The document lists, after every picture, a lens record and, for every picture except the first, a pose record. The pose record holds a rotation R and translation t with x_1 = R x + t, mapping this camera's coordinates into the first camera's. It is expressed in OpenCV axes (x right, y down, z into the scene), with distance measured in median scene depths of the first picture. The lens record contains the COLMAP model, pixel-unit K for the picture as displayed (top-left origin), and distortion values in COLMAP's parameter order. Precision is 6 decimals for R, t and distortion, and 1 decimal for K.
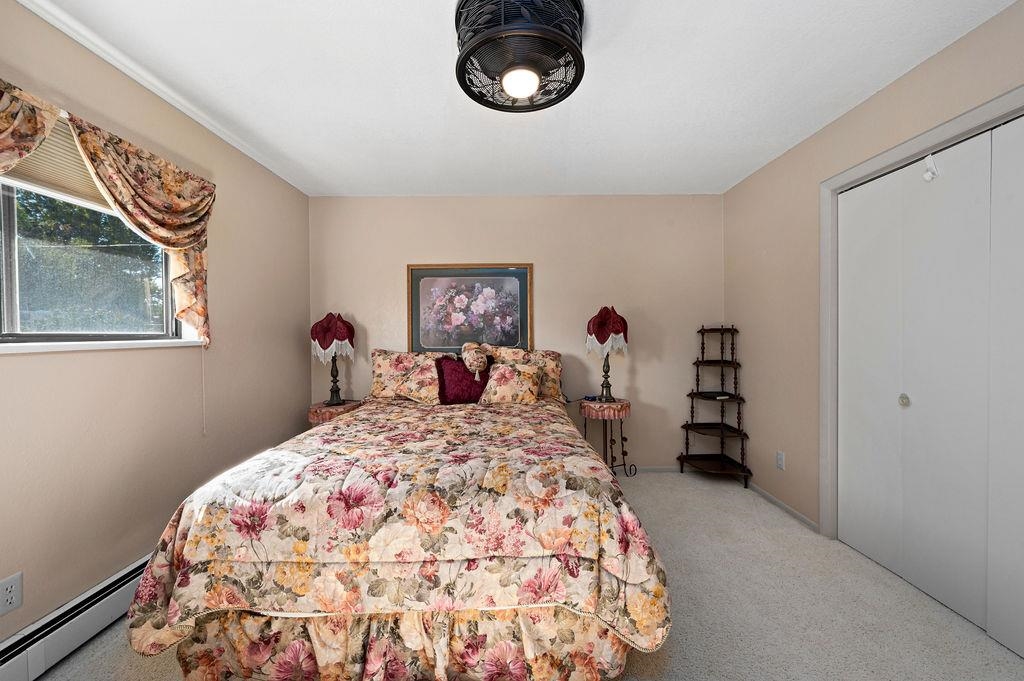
lens RADIAL K [[413.8, 0, 509.8], [0, 413.8, 337.0], [0, 0, 1]] dist [0.001107, -0.000933]
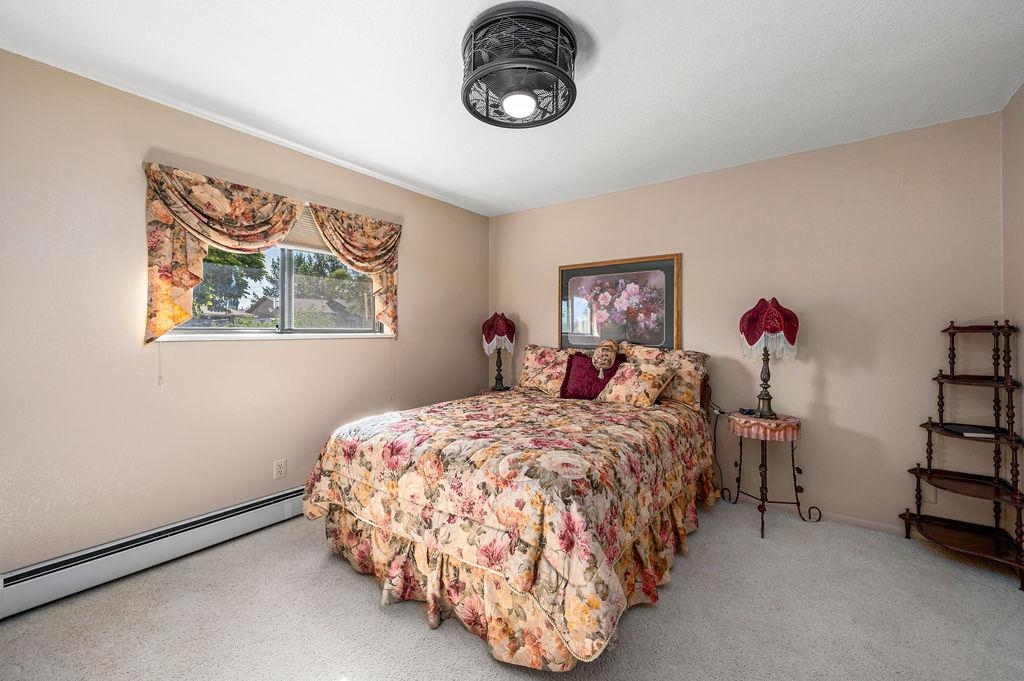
lens RADIAL K [[413.8, 0, 478.8], [0, 413.8, 329.3], [0, 0, 1]] dist [0.001107, -0.000933]
pose [[0.790833, 0.004364, -0.612017, 0.401983], [-0.012305, 0.999886, -0.008770, -0.000041], [0.611909, 0.014466, 0.790796, 0.042281]]
